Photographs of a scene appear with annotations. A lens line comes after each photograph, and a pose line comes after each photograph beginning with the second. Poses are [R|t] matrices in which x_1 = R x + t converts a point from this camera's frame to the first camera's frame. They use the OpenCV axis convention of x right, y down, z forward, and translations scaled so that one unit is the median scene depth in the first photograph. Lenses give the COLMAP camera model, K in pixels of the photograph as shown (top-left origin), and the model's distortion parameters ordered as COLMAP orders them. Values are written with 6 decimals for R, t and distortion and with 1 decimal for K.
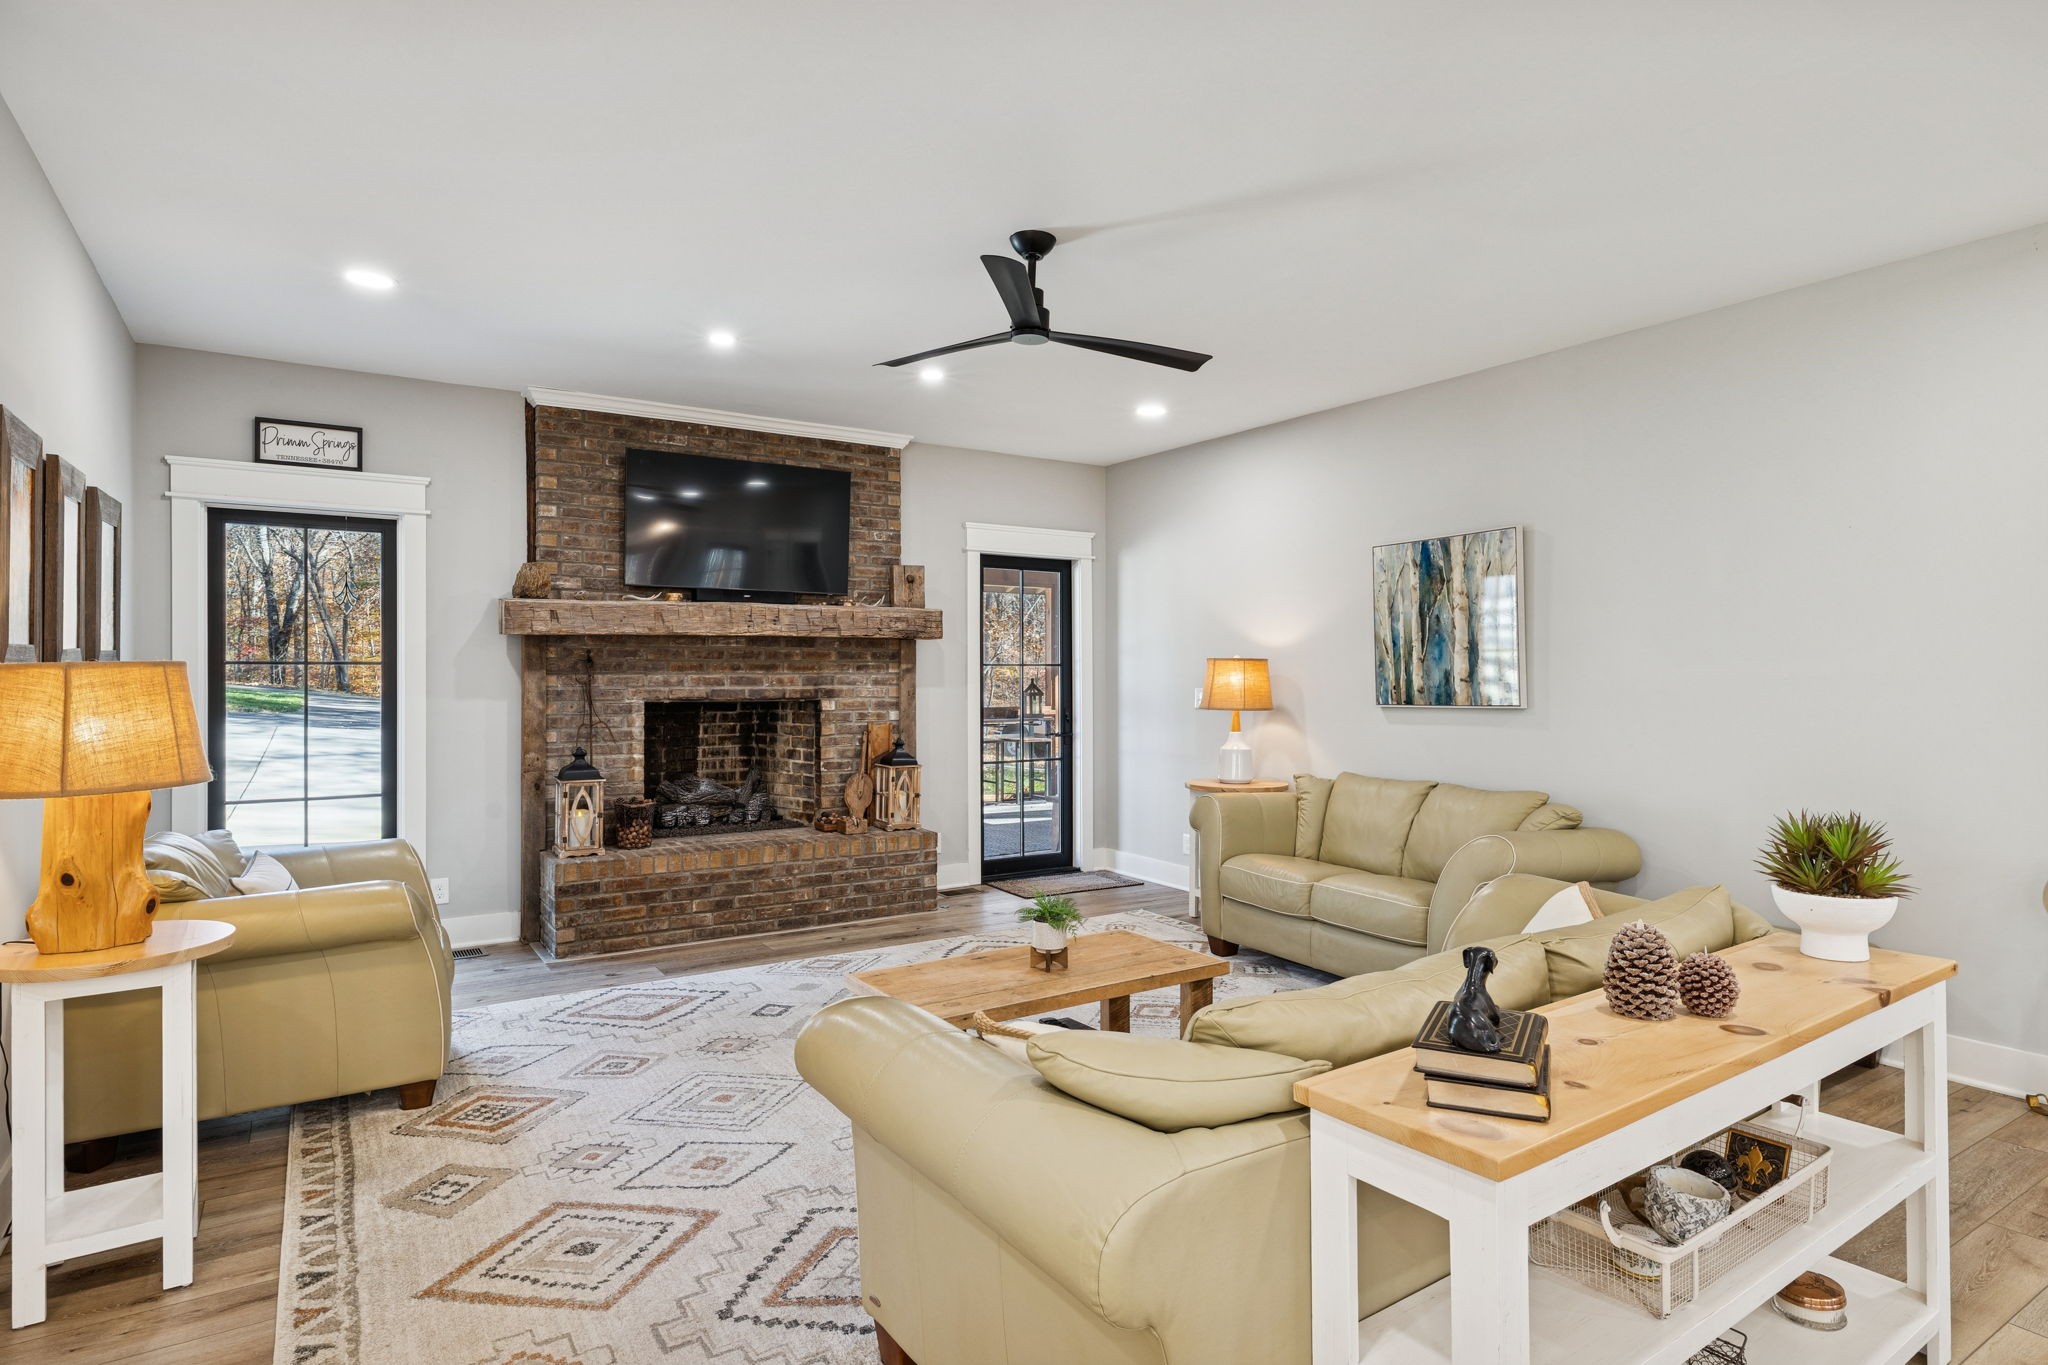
lens RADIAL K [[1044.0, 0, 1041.2], [0, 1044.0, 674.0], [0, 0, 1]] dist [0.001850, 0.000520]
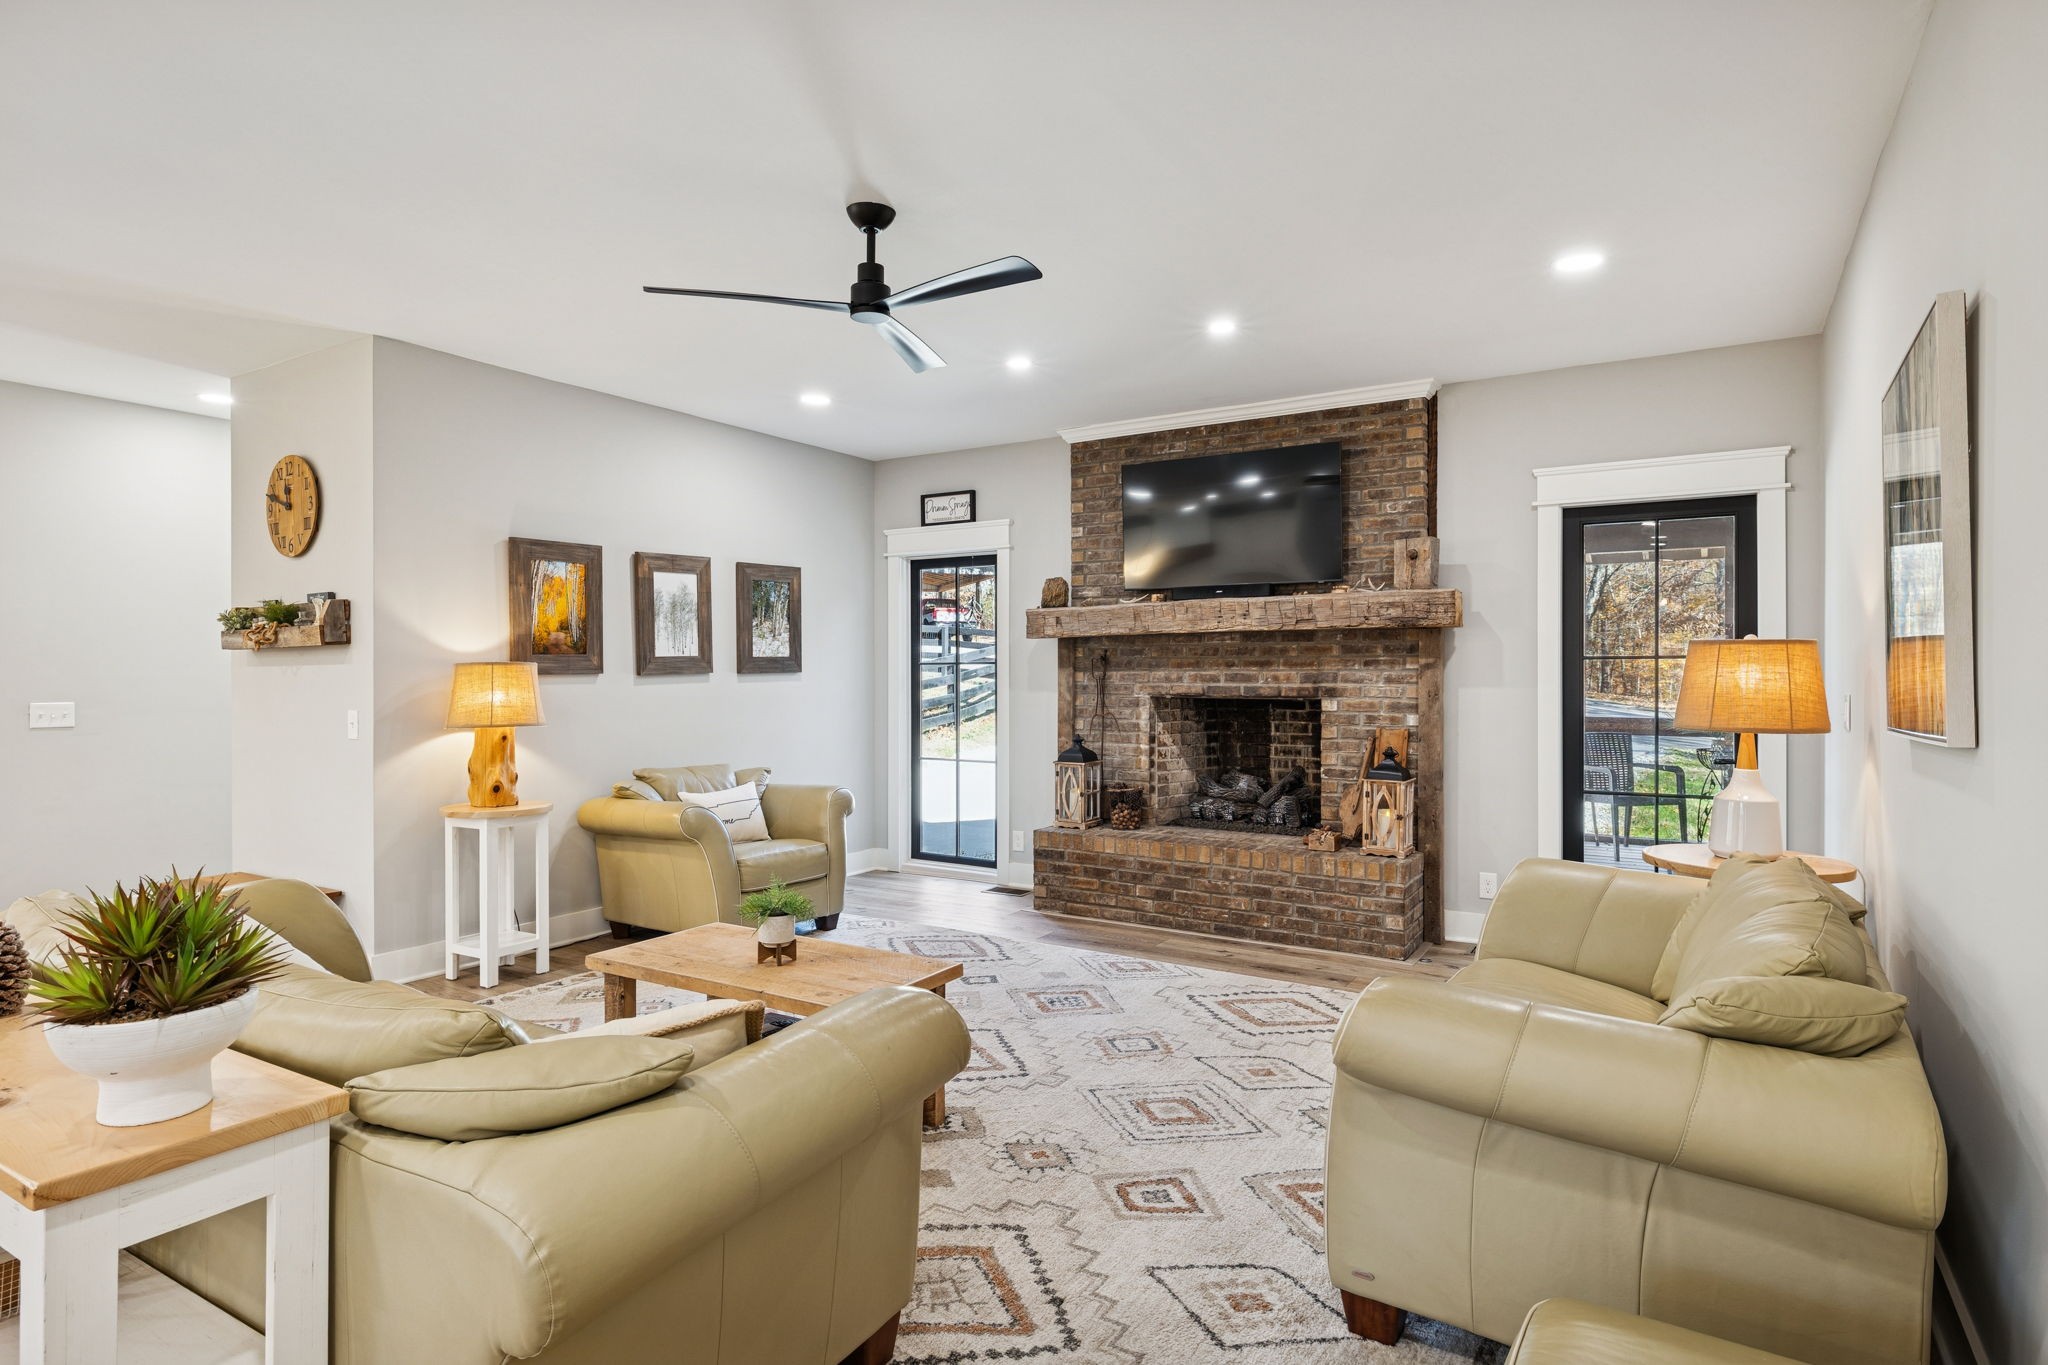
lens RADIAL K [[1044.0, 0, 1040.3], [0, 1044.0, 680.0], [0, 0, 1]] dist [0.001850, 0.000520]
pose [[0.458702, 0.003863, -0.888582, 0.515481], [-0.001191, 0.999992, 0.003733, 0.005466], [0.888589, -0.000654, 0.458703, 0.395714]]
